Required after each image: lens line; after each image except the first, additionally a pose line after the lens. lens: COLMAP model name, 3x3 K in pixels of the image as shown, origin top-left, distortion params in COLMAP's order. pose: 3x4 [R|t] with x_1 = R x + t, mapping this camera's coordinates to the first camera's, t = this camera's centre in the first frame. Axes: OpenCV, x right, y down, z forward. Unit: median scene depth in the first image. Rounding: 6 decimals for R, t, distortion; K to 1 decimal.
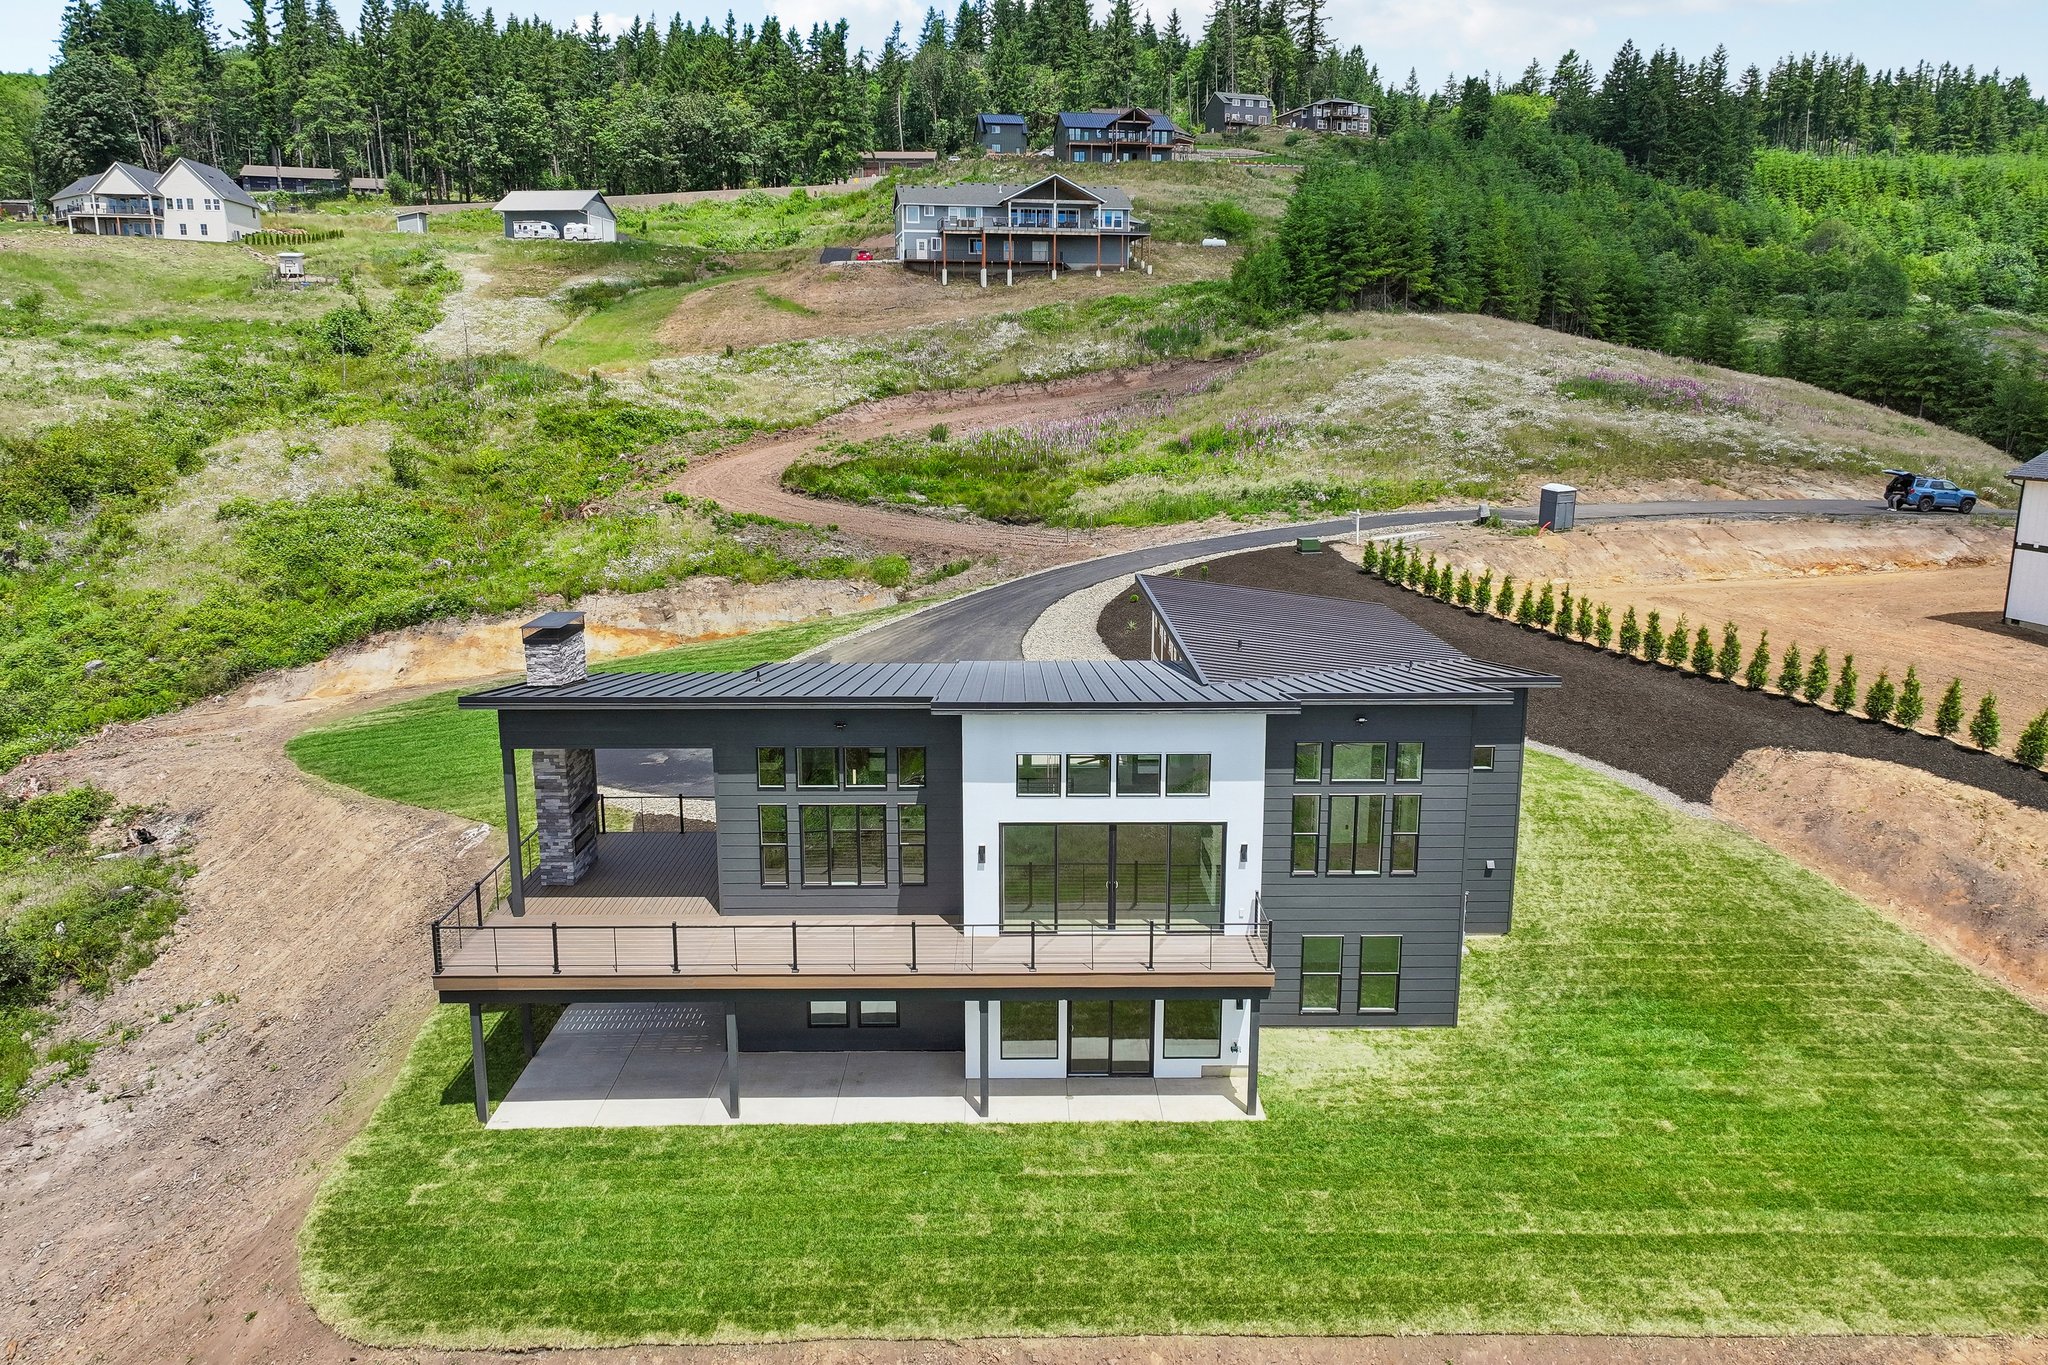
lens RADIAL K [[1451.8, 0, 1024.0], [0, 1451.8, 682.5], [0, 0, 1]] dist [-0.005038, 0.018297]
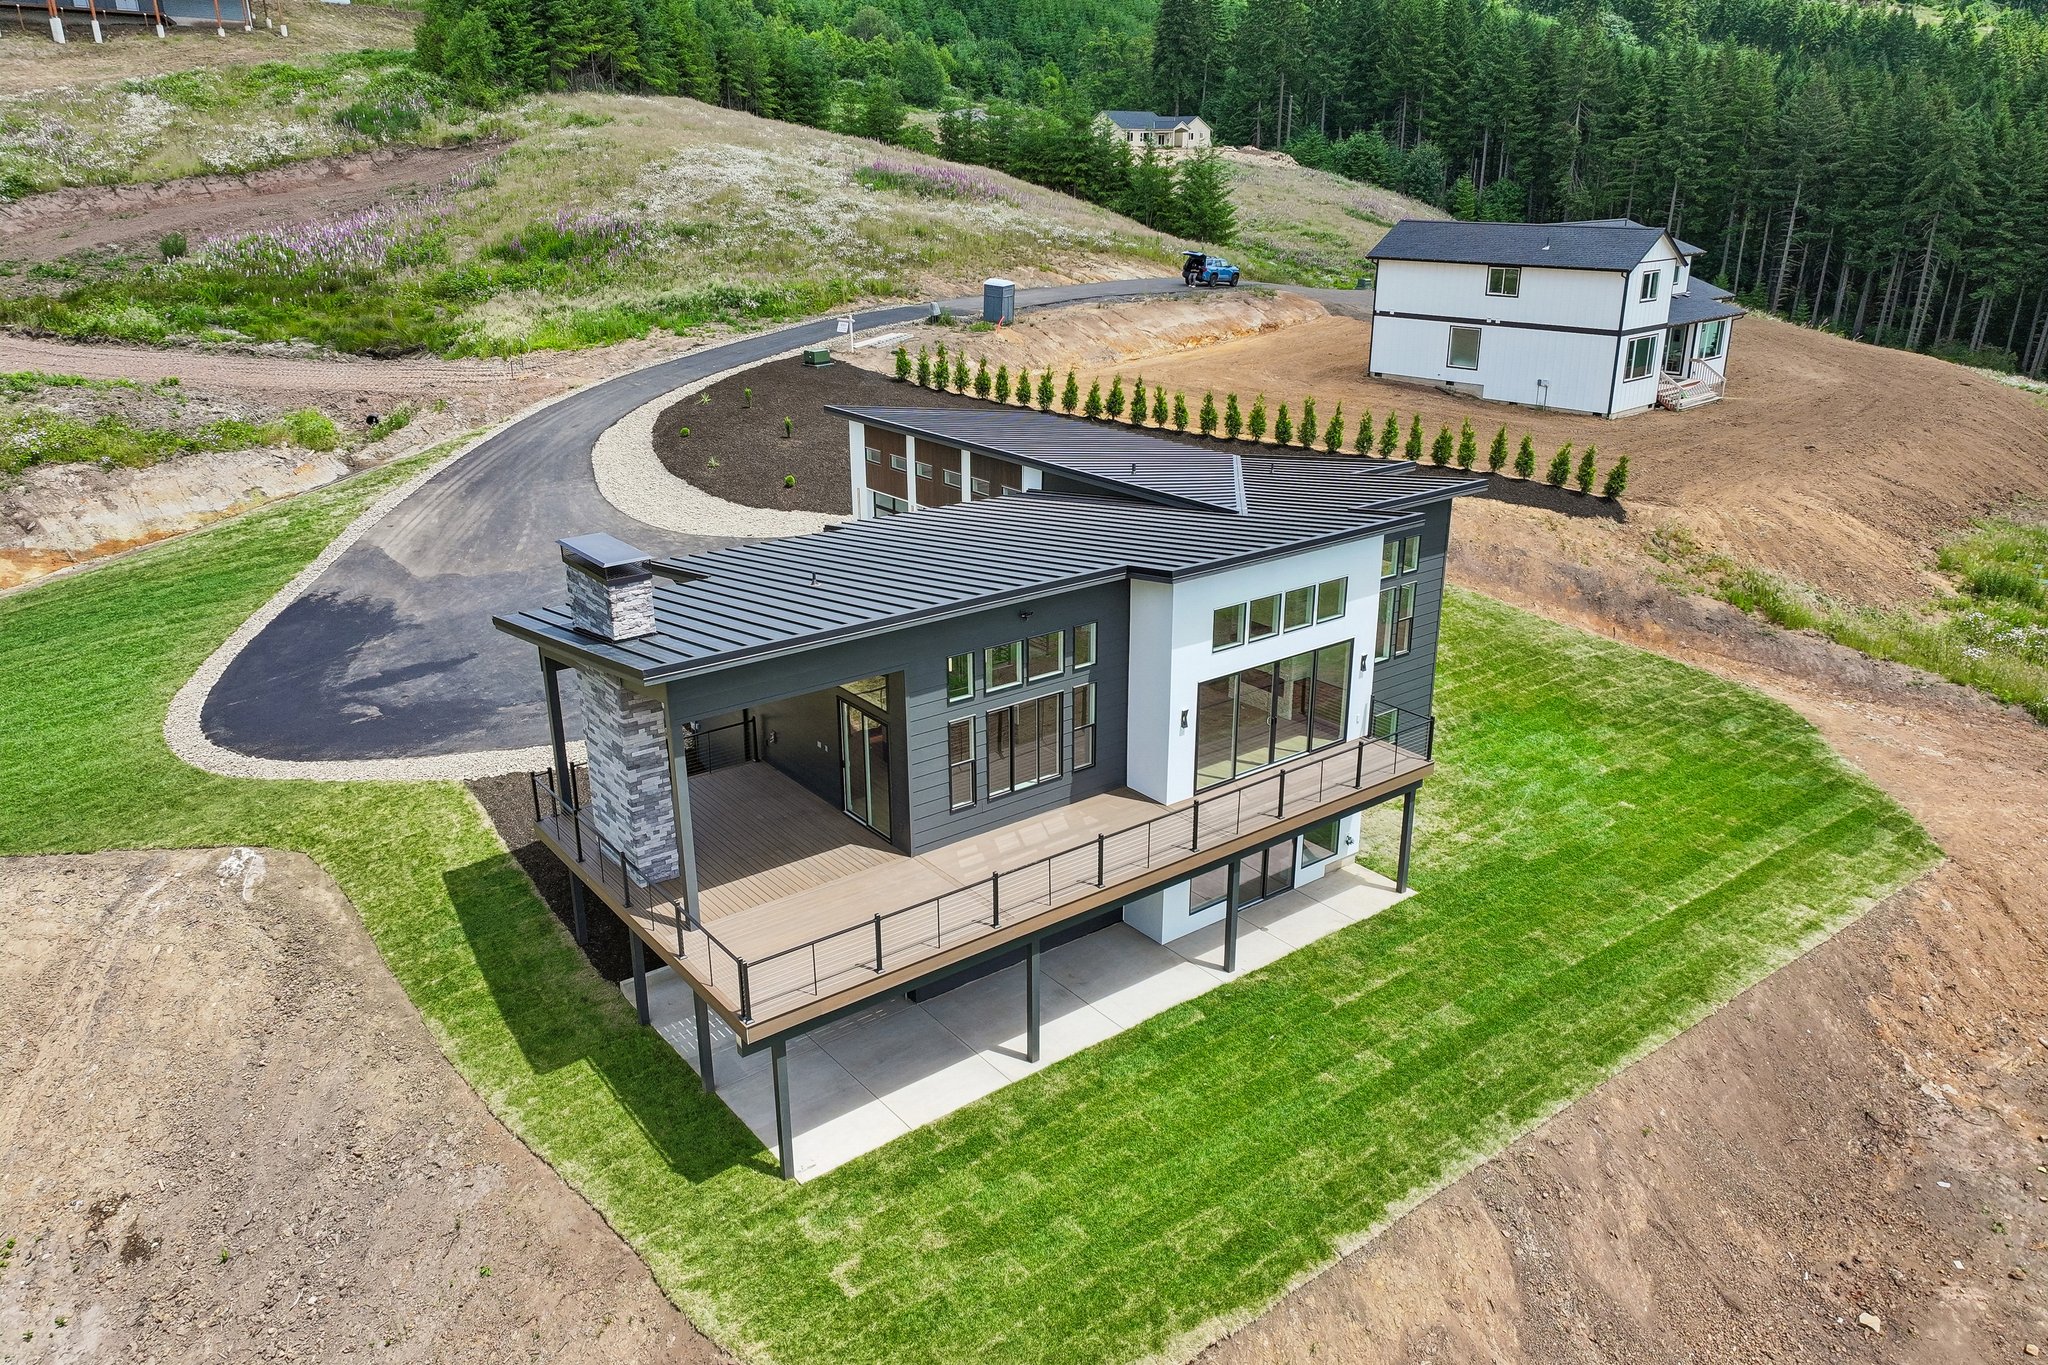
lens RADIAL K [[1443.9, 0, 1025.4], [0, 1443.9, 680.6], [0, 0, 1]] dist [-0.007882, 0.023902]
pose [[0.799417, -0.207320, 0.563872, -0.336549], [0.125598, 0.975504, 0.180602, -0.048256], [-0.587502, -0.073555, 0.805873, 0.150507]]
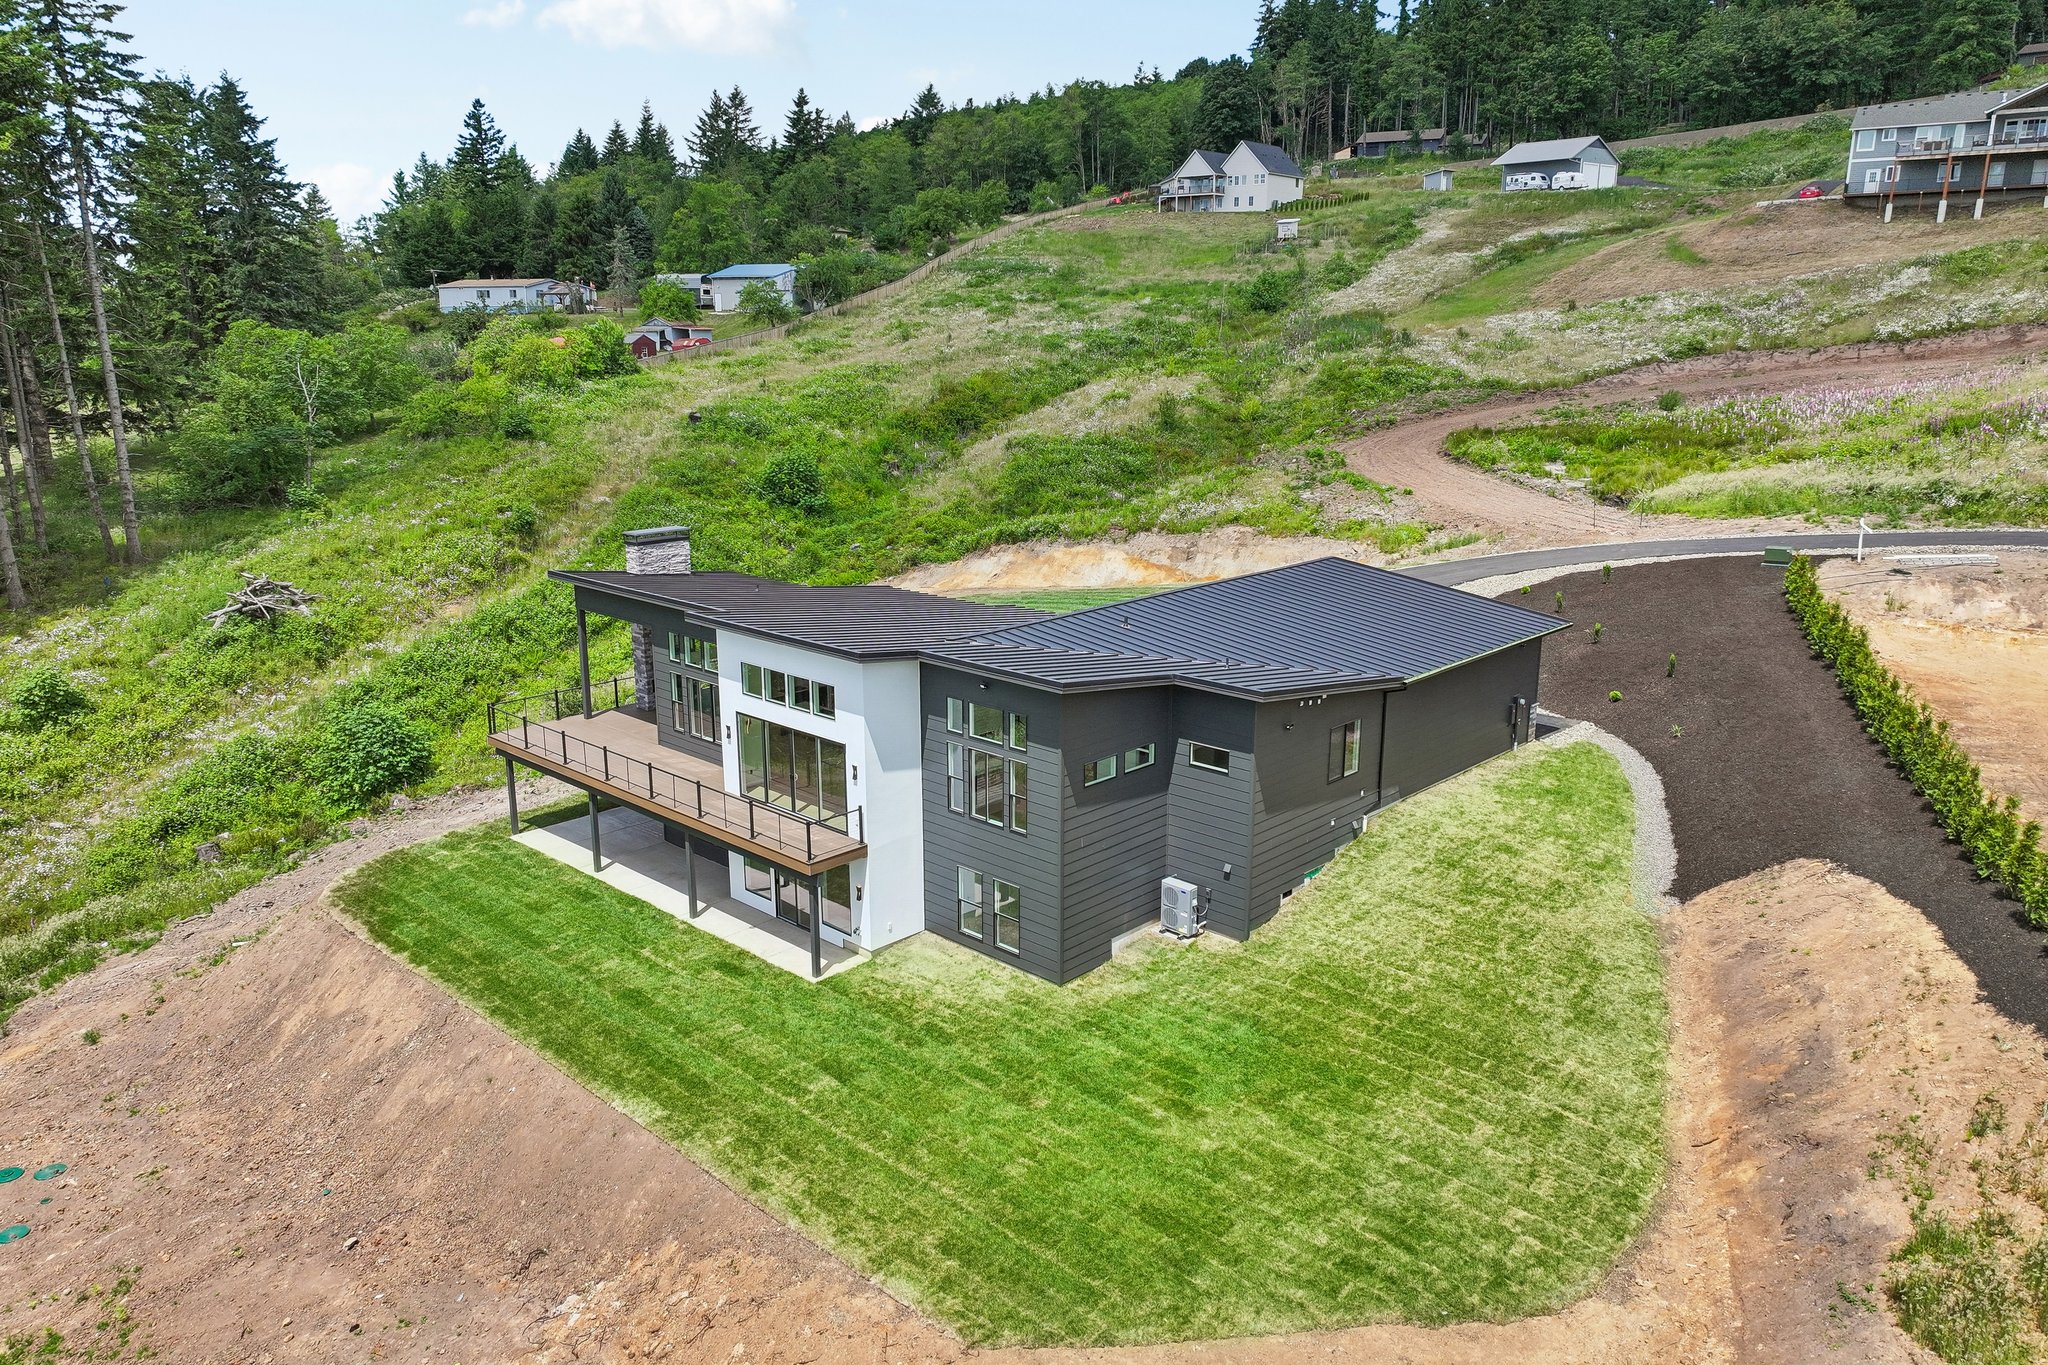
lens RADIAL K [[1443.9, 0, 1025.4], [0, 1443.9, 680.6], [0, 0, 1]] dist [-0.007882, 0.023902]
pose [[0.718032, 0.167609, -0.675527, 0.552520], [-0.140486, 0.985496, 0.095191, -0.049531], [0.681684, 0.026552, 0.731165, 0.106971]]
